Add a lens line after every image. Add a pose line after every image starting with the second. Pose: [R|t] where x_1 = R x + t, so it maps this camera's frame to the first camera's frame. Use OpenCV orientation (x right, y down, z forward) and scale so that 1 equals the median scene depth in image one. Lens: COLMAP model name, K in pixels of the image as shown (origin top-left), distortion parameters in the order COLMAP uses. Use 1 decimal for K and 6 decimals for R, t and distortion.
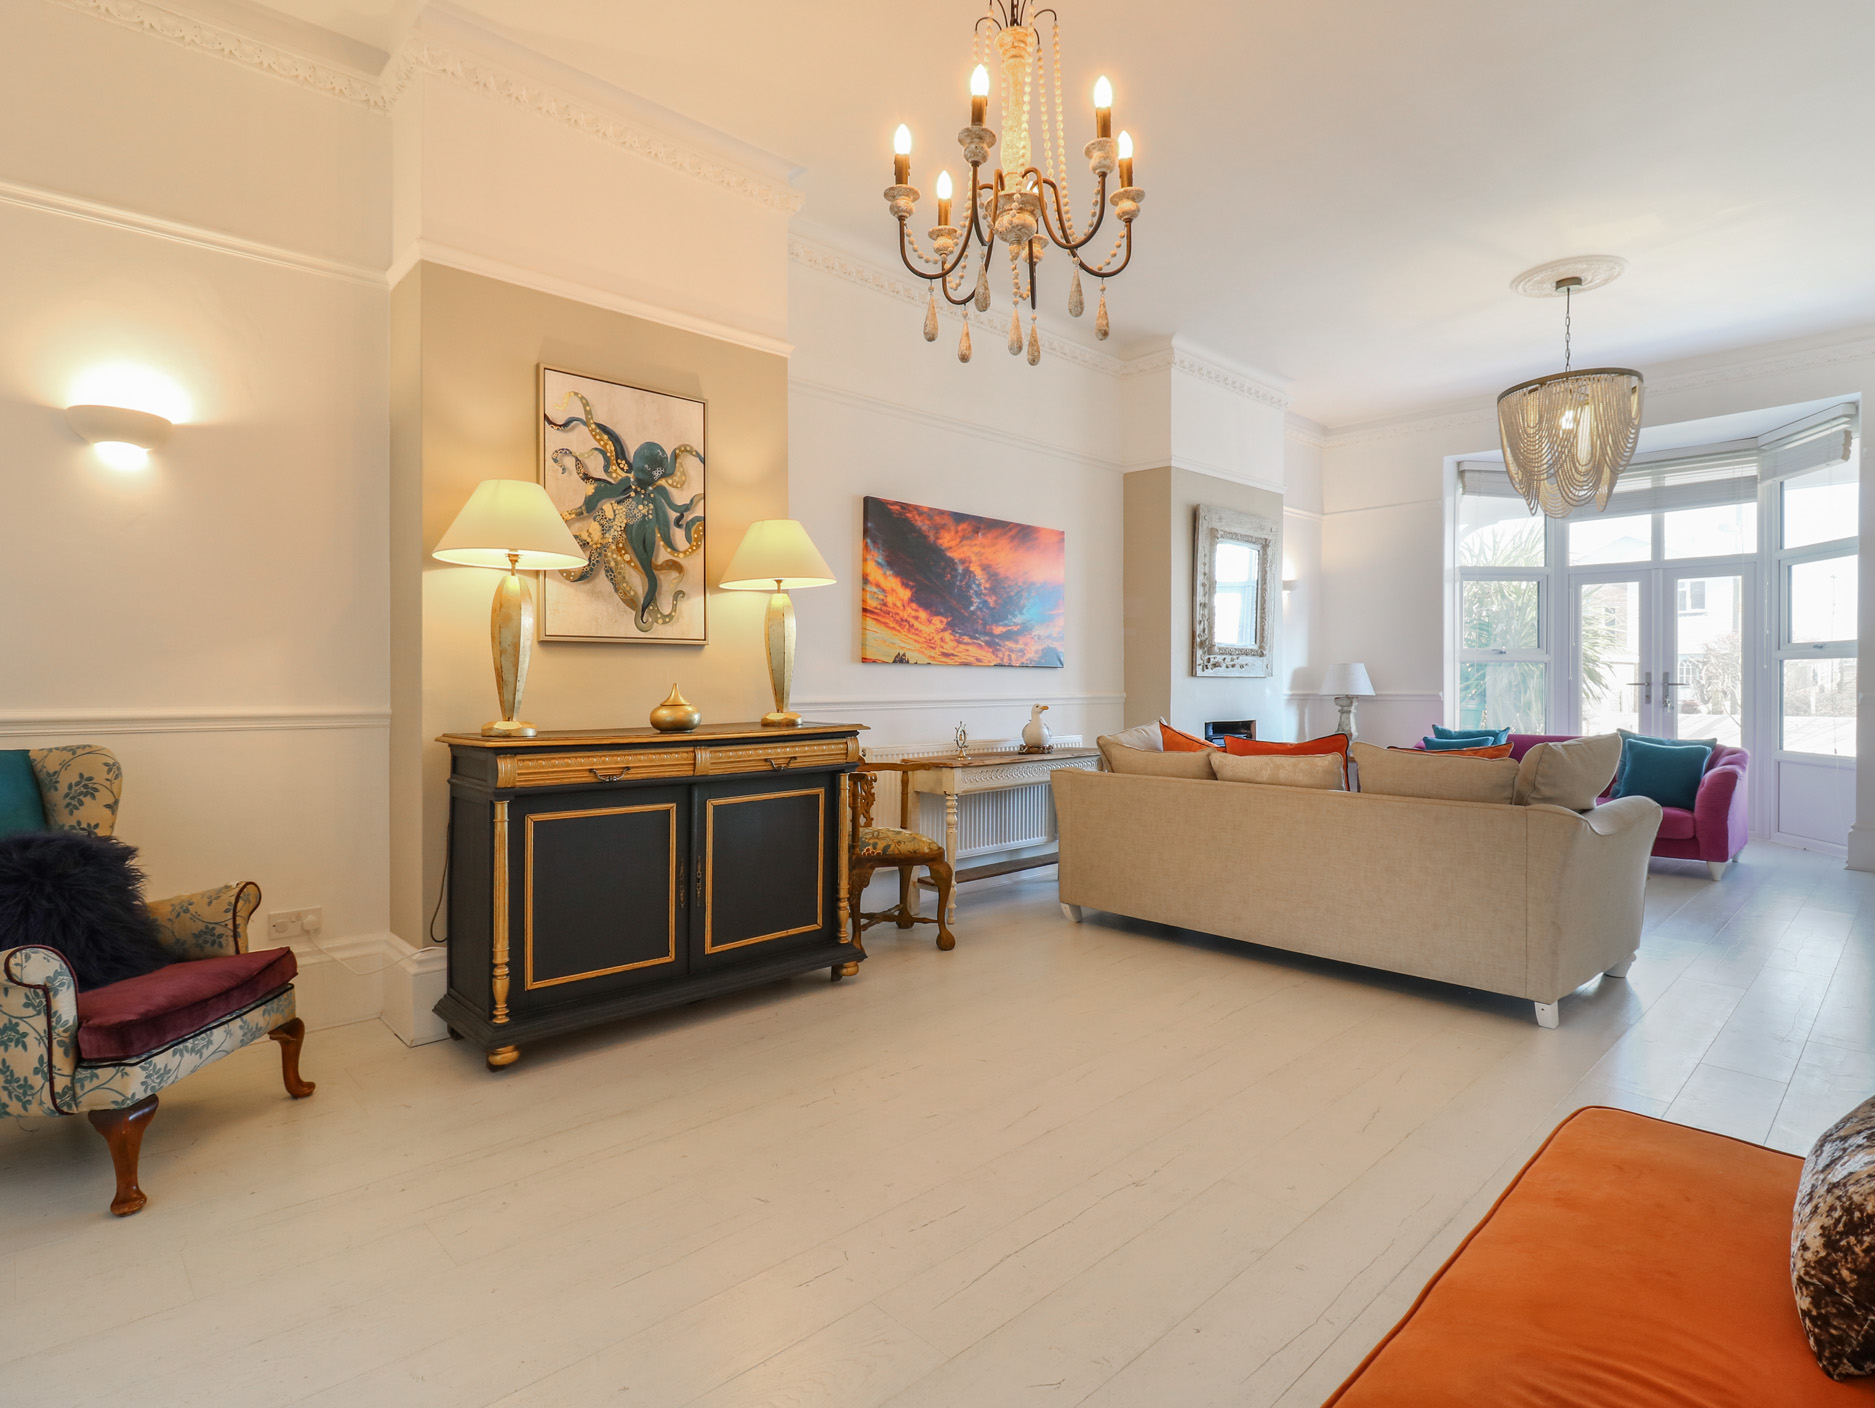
lens RADIAL K [[979.0, 0, 949.4], [0, 979.0, 685.1], [0, 0, 1]] dist [0.007530, -0.017737]
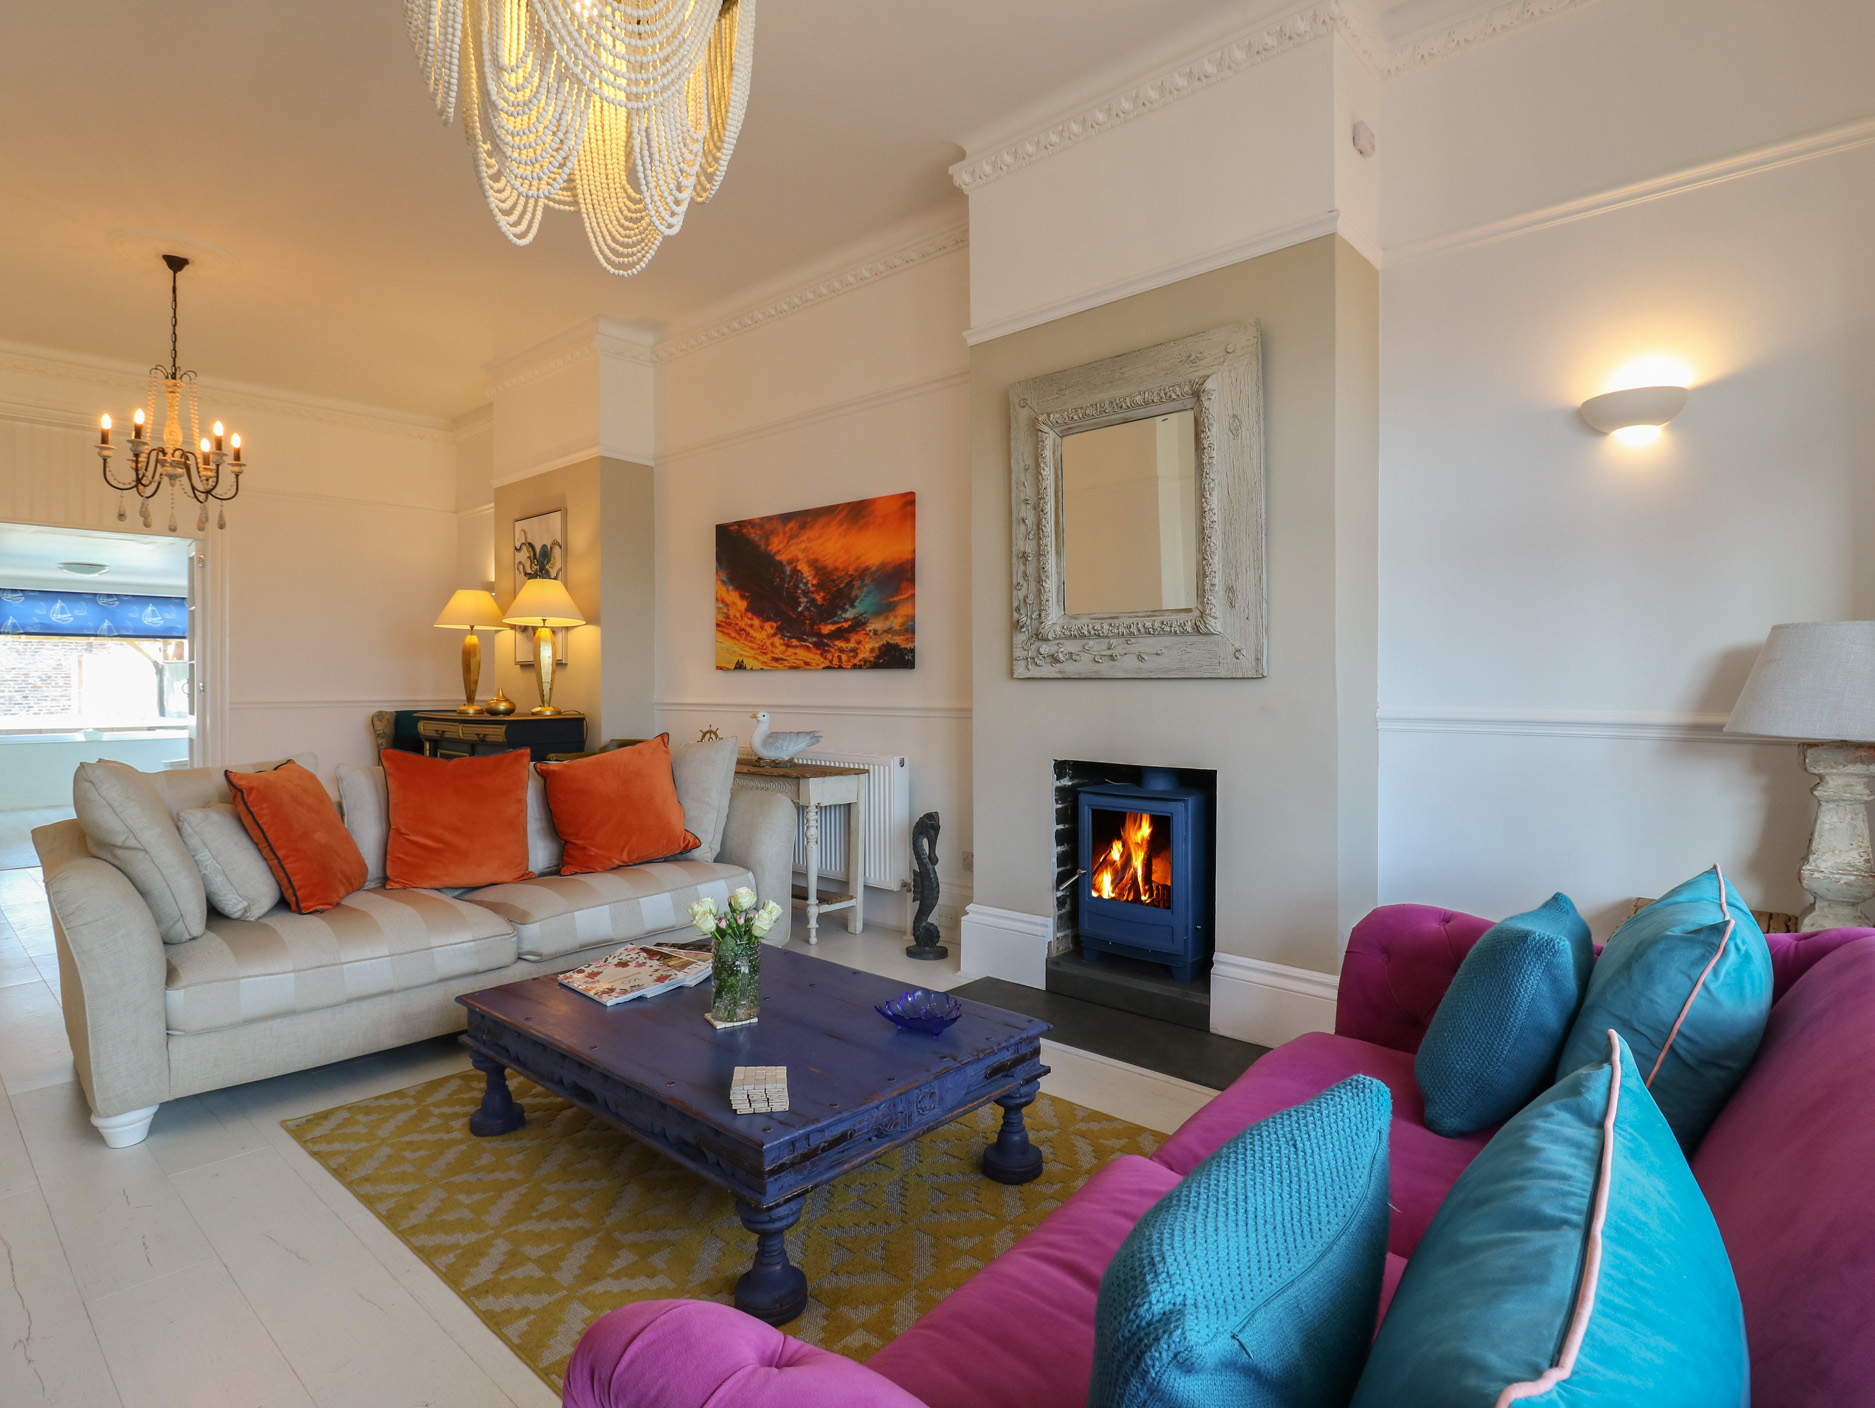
lens RADIAL K [[979.0, 0, 949.4], [0, 979.0, 685.1], [0, 0, 1]] dist [0.007530, -0.017737]
pose [[0.081353, 0.003597, -0.996679, 0.977997], [0.000479, 0.999993, 0.003648, -0.008230], [0.996685, -0.000774, 0.081350, 1.064710]]
